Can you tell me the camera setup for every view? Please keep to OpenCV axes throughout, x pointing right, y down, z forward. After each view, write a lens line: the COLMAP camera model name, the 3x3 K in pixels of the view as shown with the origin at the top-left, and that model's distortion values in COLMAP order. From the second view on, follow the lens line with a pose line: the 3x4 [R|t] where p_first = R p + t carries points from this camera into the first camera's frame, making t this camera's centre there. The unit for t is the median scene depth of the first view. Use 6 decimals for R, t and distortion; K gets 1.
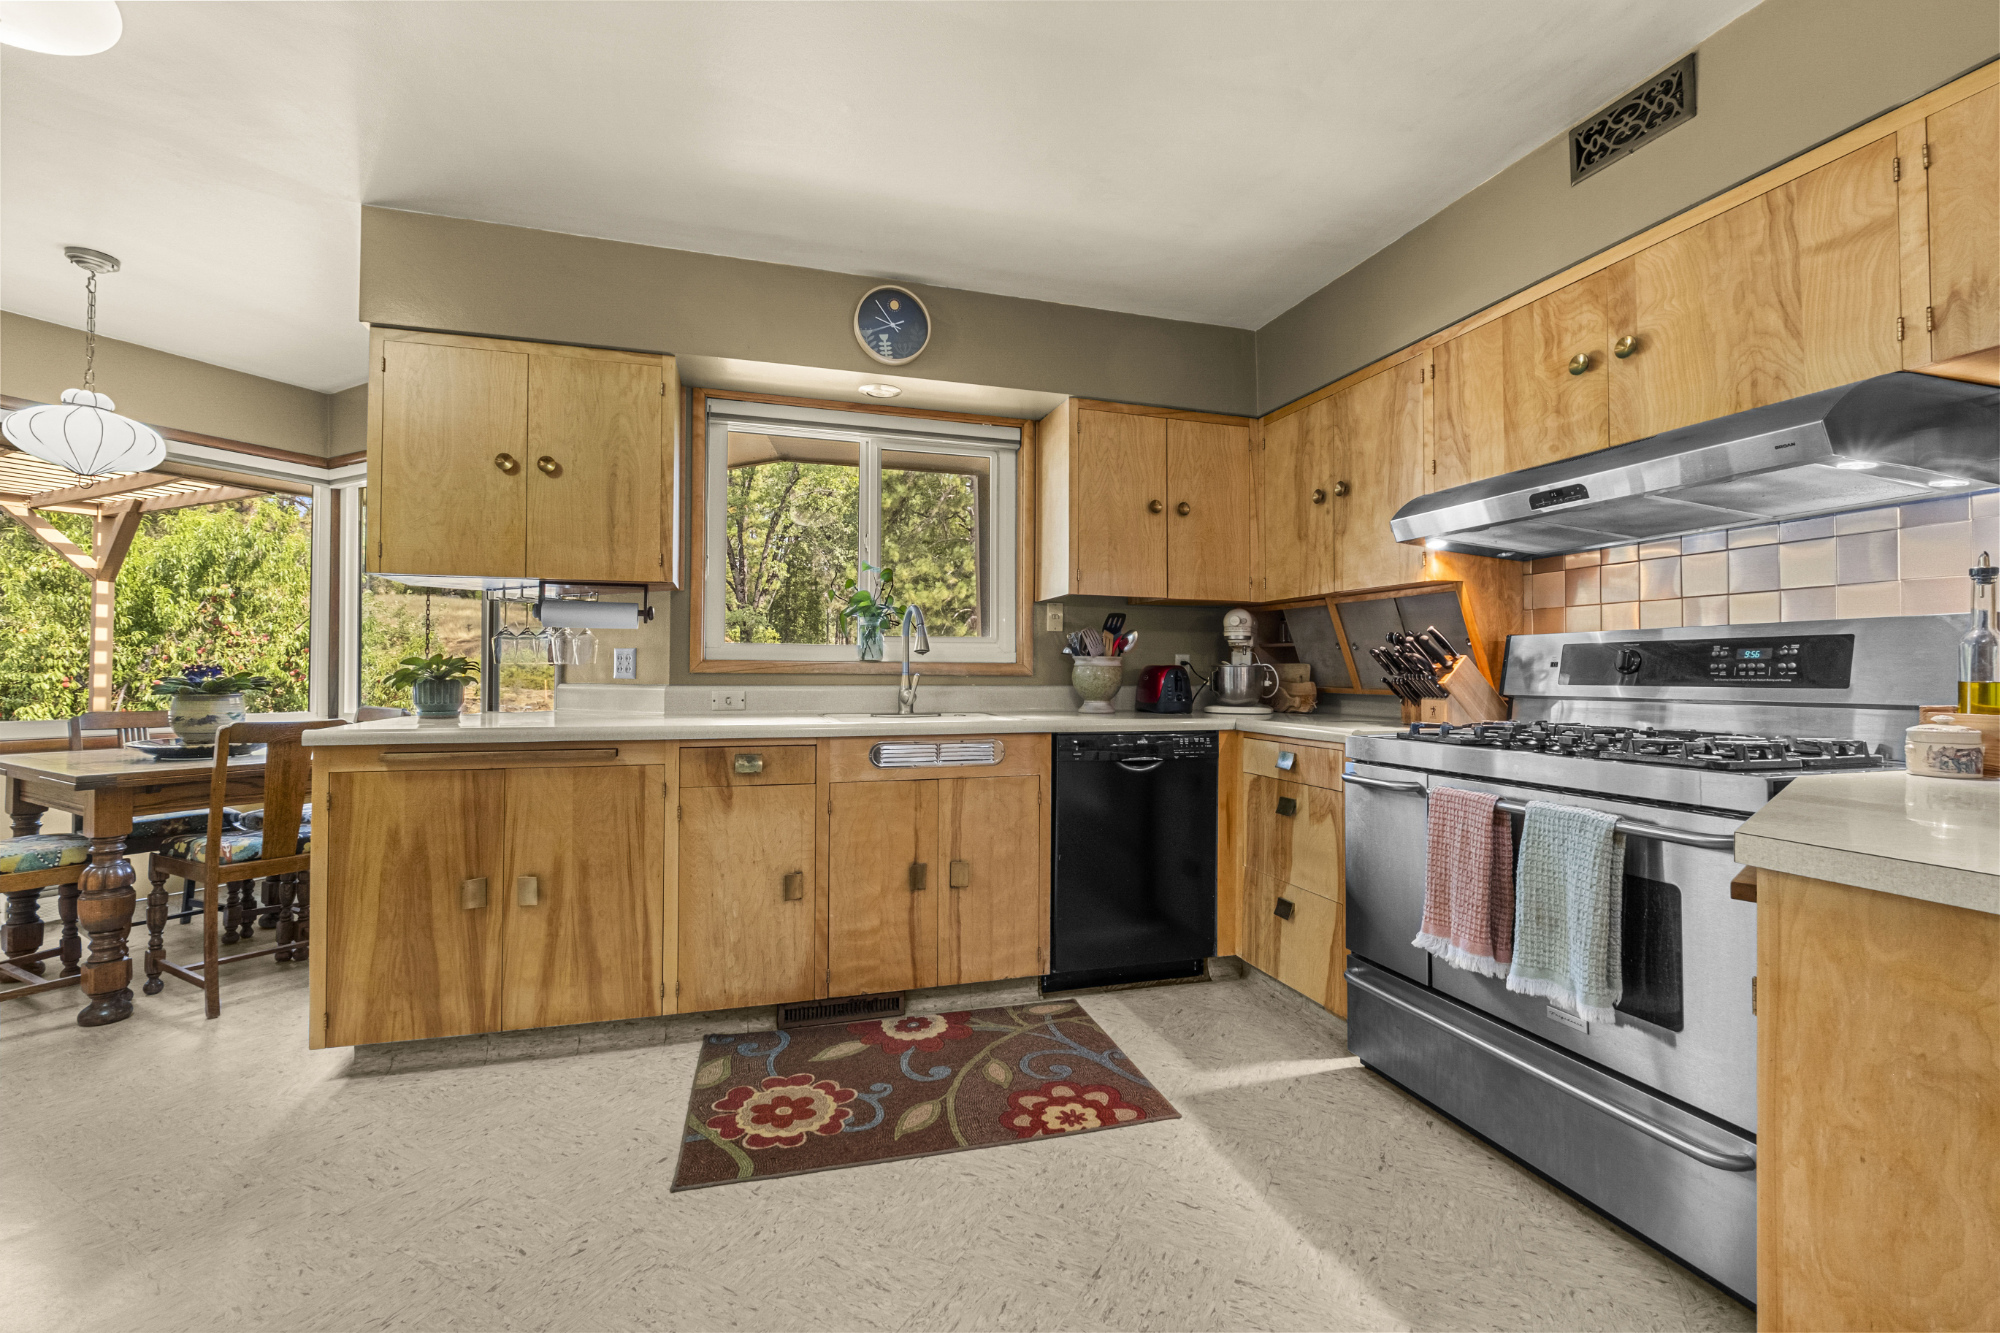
lens RADIAL K [[860.9, 0, 998.9], [0, 860.9, 656.5], [0, 0, 1]] dist [-0.004618, 0.000043]
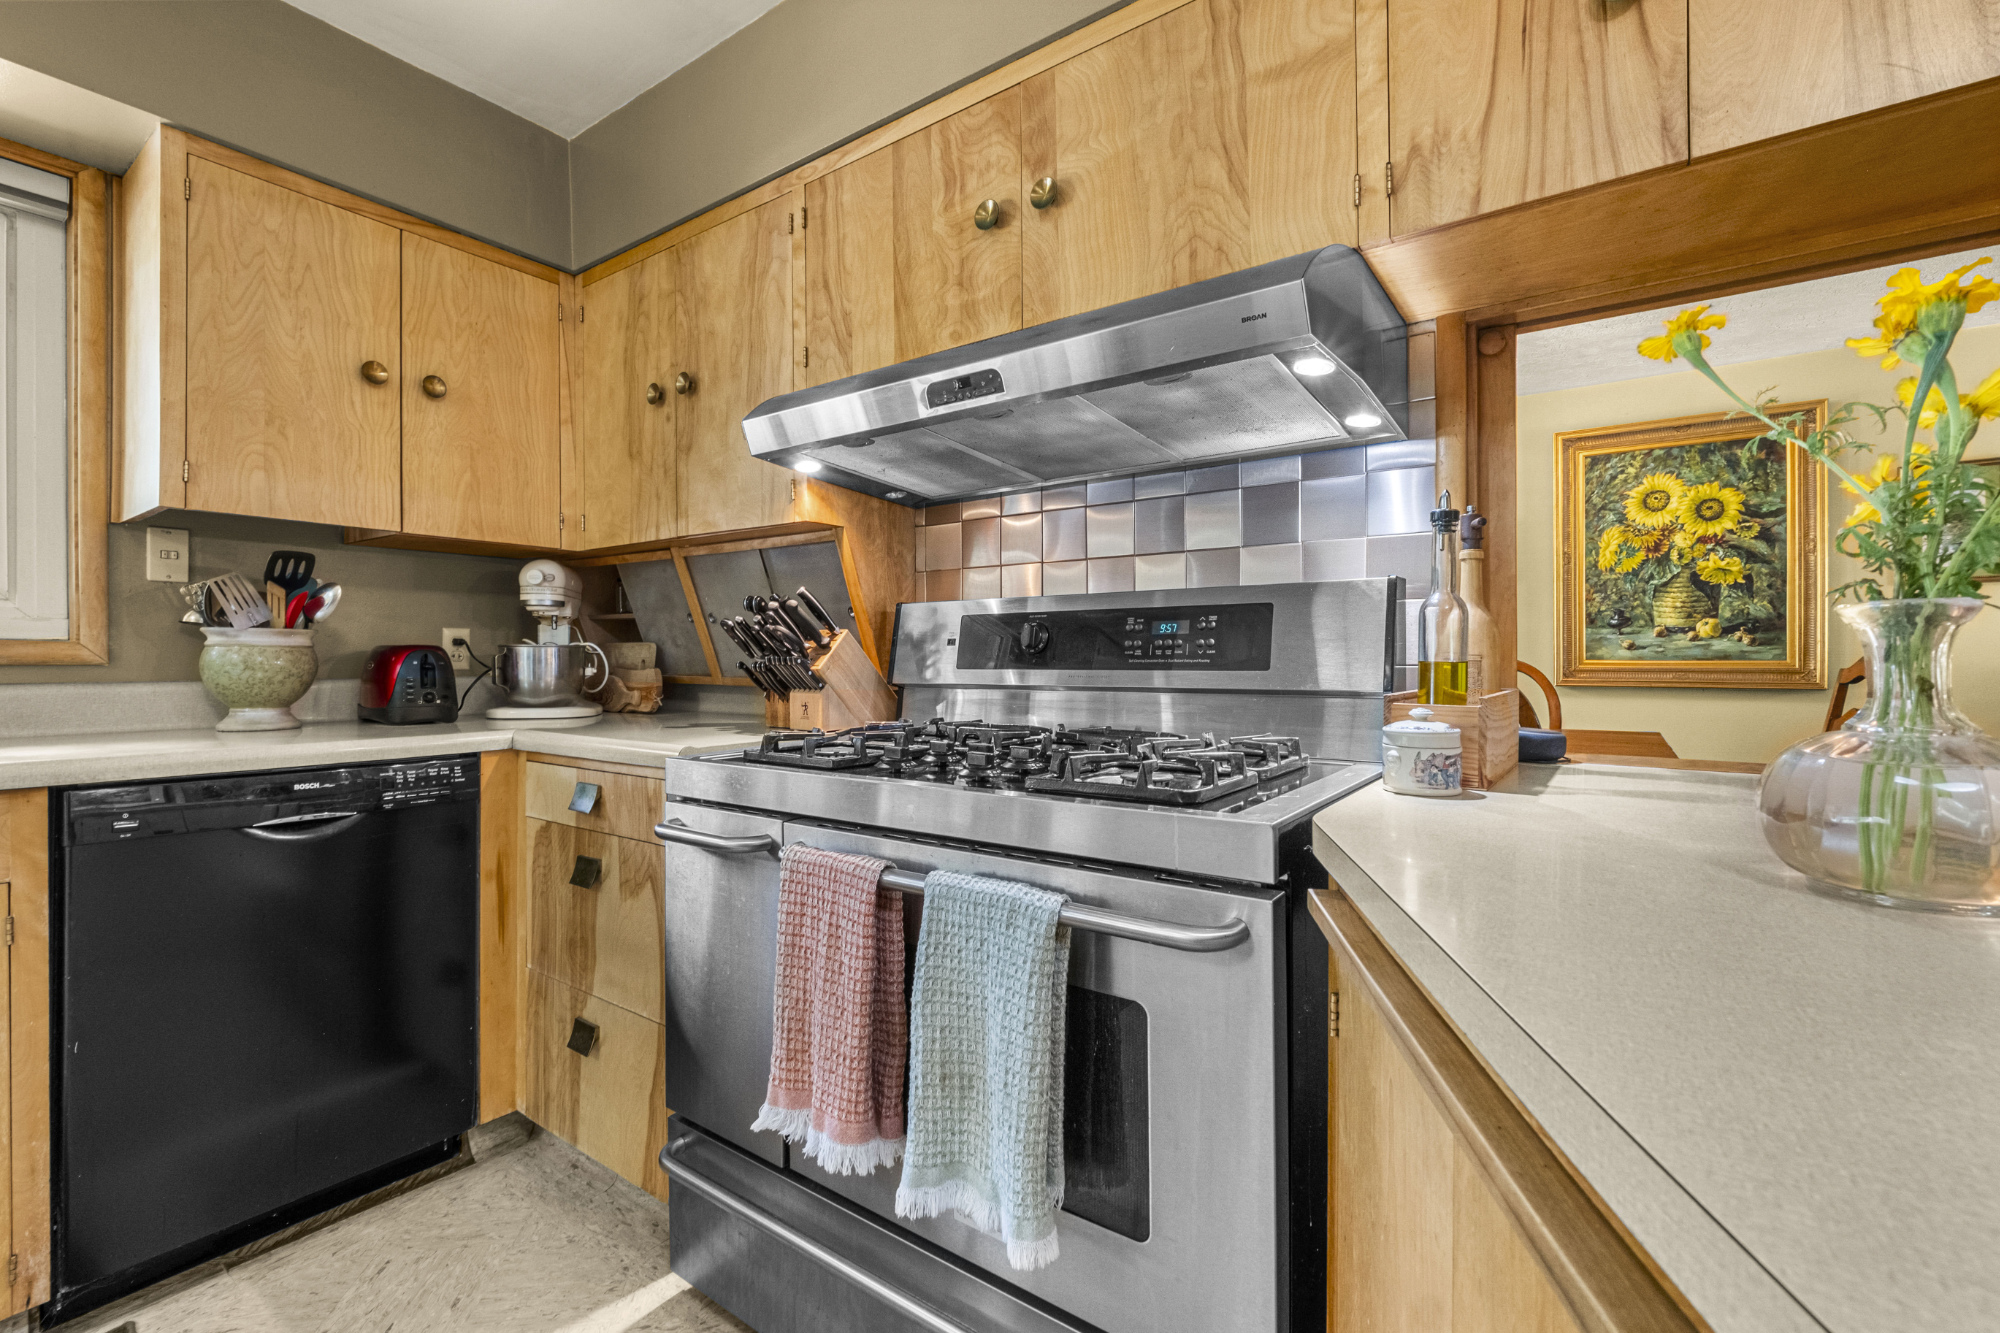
lens RADIAL K [[860.9, 0, 1006.5], [0, 860.9, 658.9], [0, 0, 1]] dist [-0.004618, 0.000043]
pose [[0.789201, -0.009003, 0.614069, 0.208370], [-0.004922, 0.999768, 0.020983, 0.007464], [-0.614115, -0.019582, 0.788973, 0.353319]]
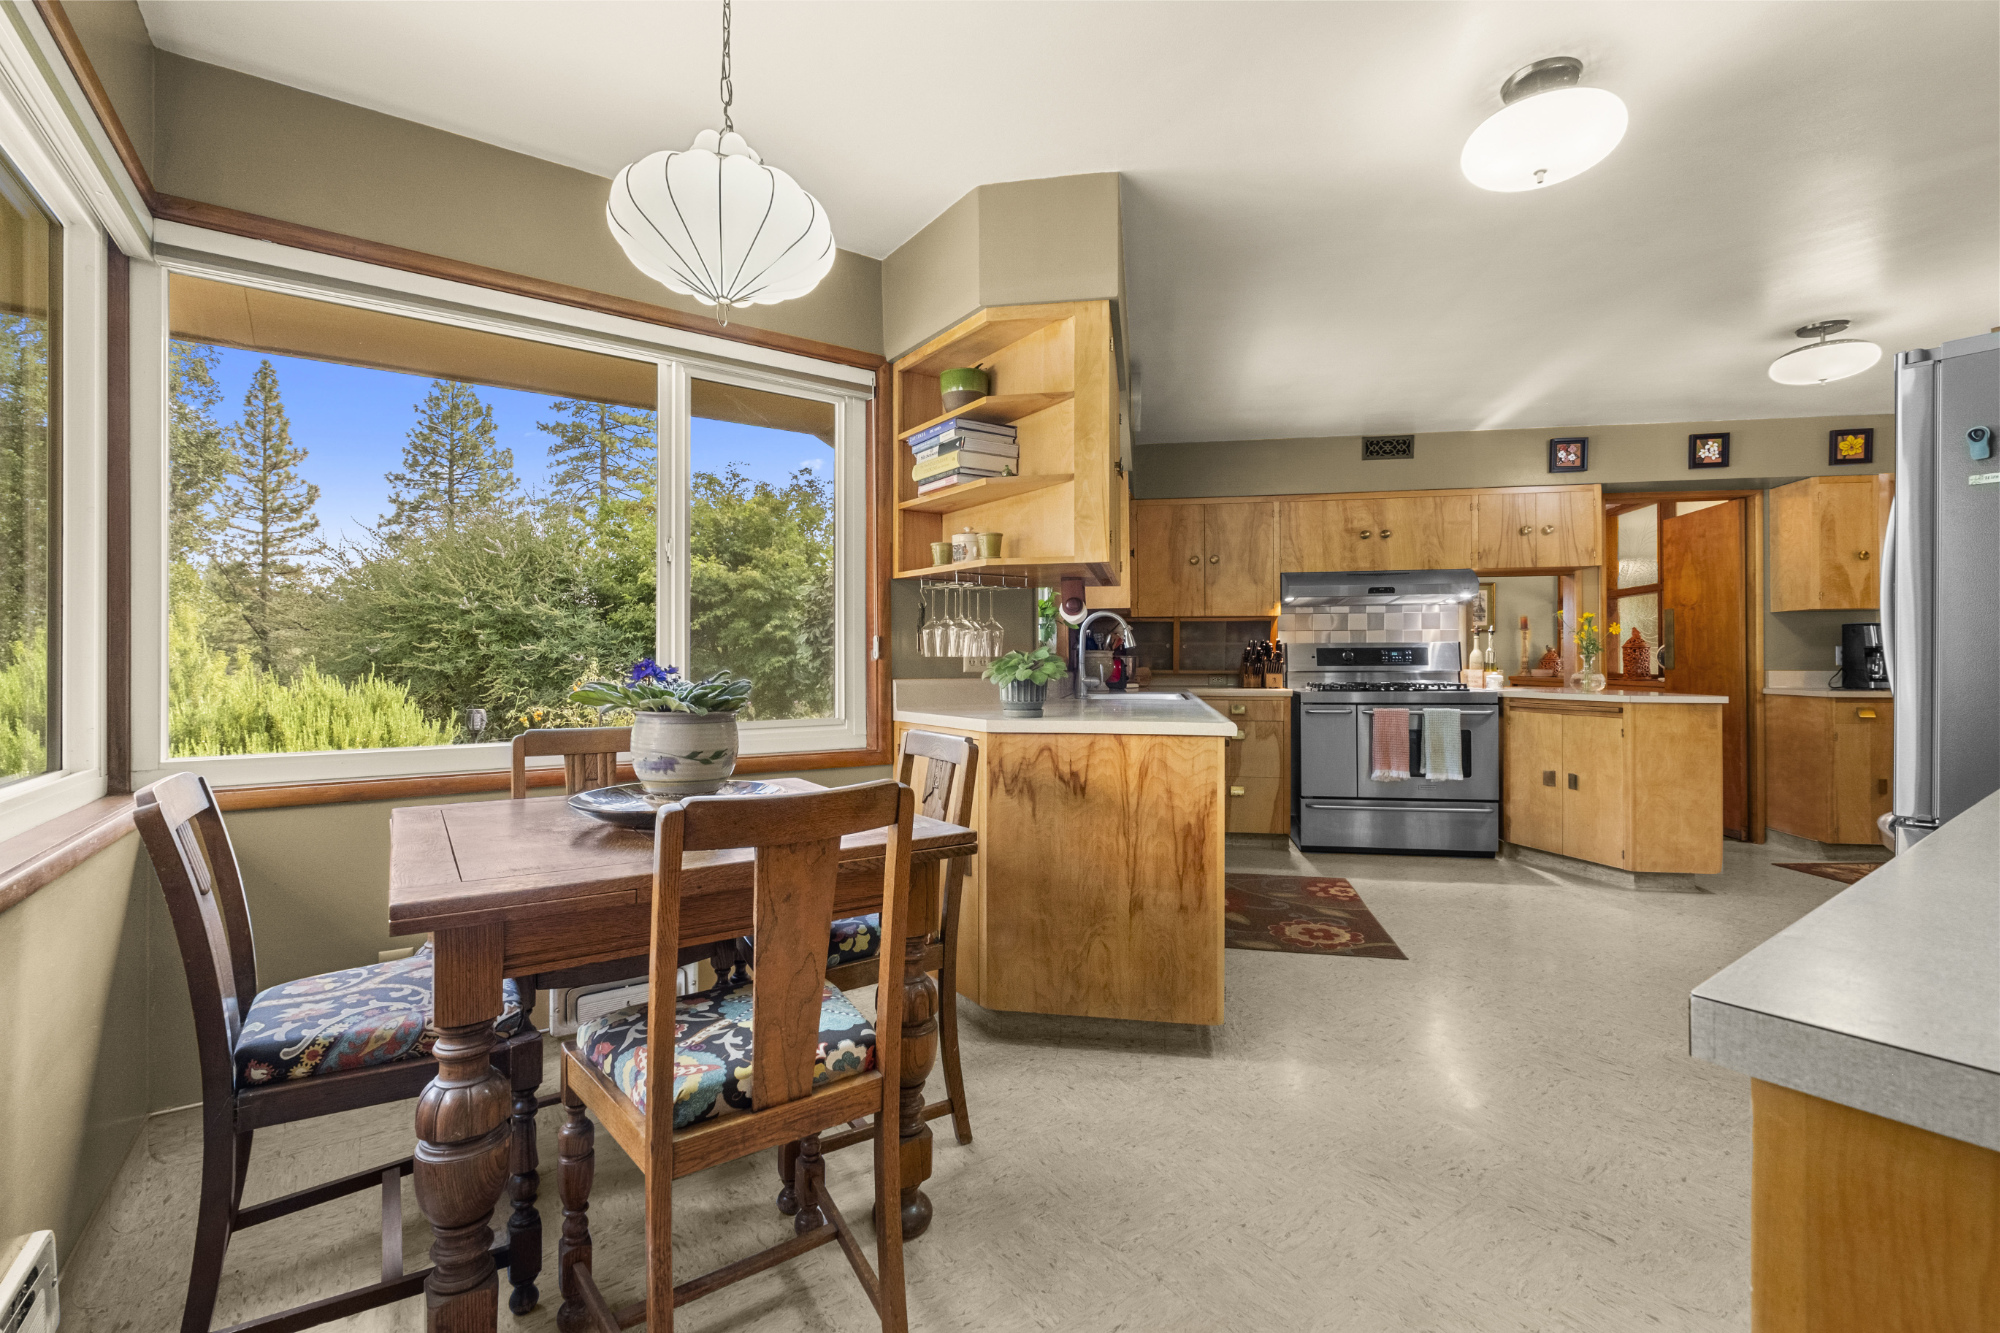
lens RADIAL K [[860.9, 0, 990.8], [0, 860.9, 660.3], [0, 0, 1]] dist [-0.004618, 0.000043]
pose [[0.451582, -0.009195, 0.892182, -1.662893], [-0.011454, 0.999805, 0.016102, -0.006698], [-0.892156, -0.017491, 0.451388, 0.693538]]
